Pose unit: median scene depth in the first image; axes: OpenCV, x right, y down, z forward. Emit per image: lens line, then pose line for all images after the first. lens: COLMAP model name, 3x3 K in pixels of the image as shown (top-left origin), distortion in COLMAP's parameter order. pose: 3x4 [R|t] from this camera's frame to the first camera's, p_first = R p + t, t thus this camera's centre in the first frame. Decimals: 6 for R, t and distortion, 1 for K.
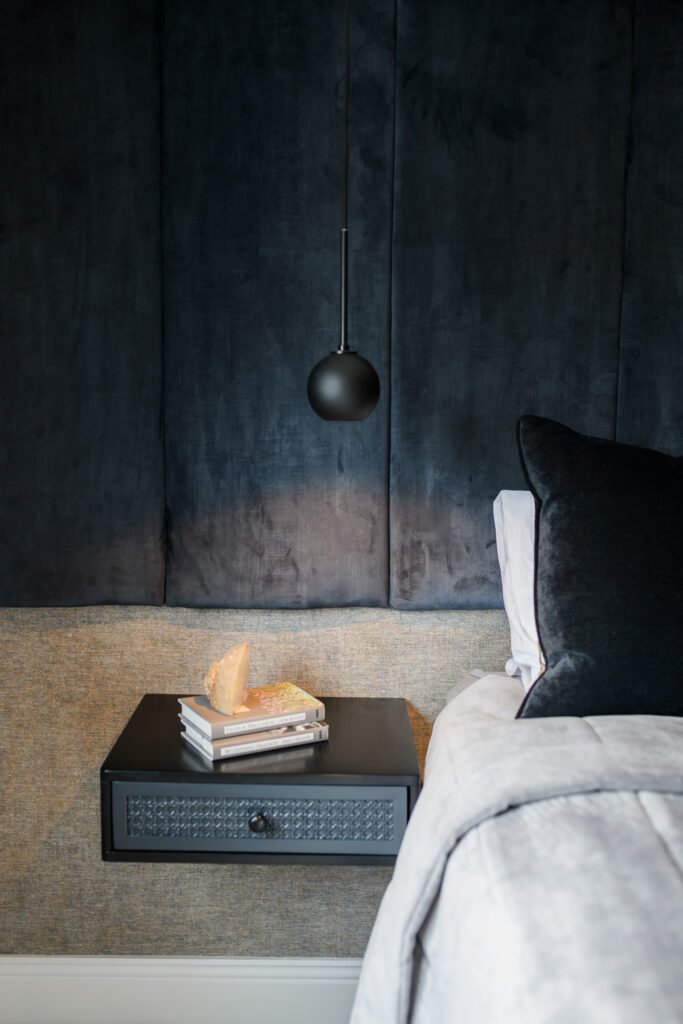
lens RADIAL K [[987.8, 0, 350.0], [0, 987.8, 509.6], [0, 0, 1]] dist [-0.025306, 0.000000]
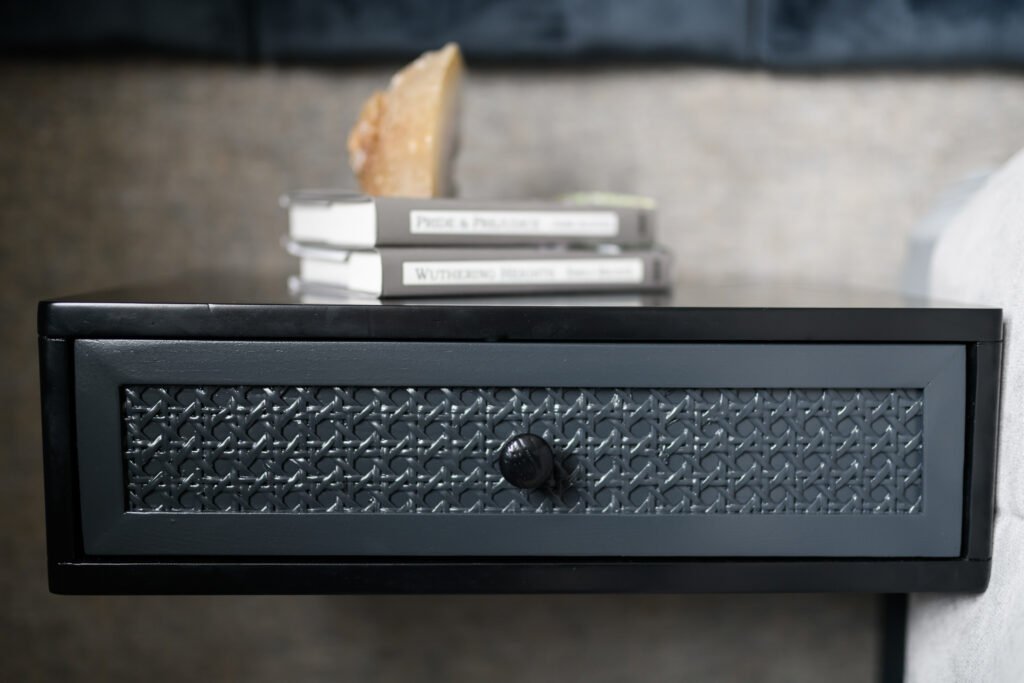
lens RADIAL K [[987.8, 0, 503.7], [0, 987.8, 340.3], [0, 0, 1]] dist [-0.025306, 0.000000]
pose [[0.999499, -0.020954, 0.023739, -0.106715], [0.021384, 0.999609, -0.018008, 0.281927], [-0.023352, 0.018506, 0.999556, 0.668102]]
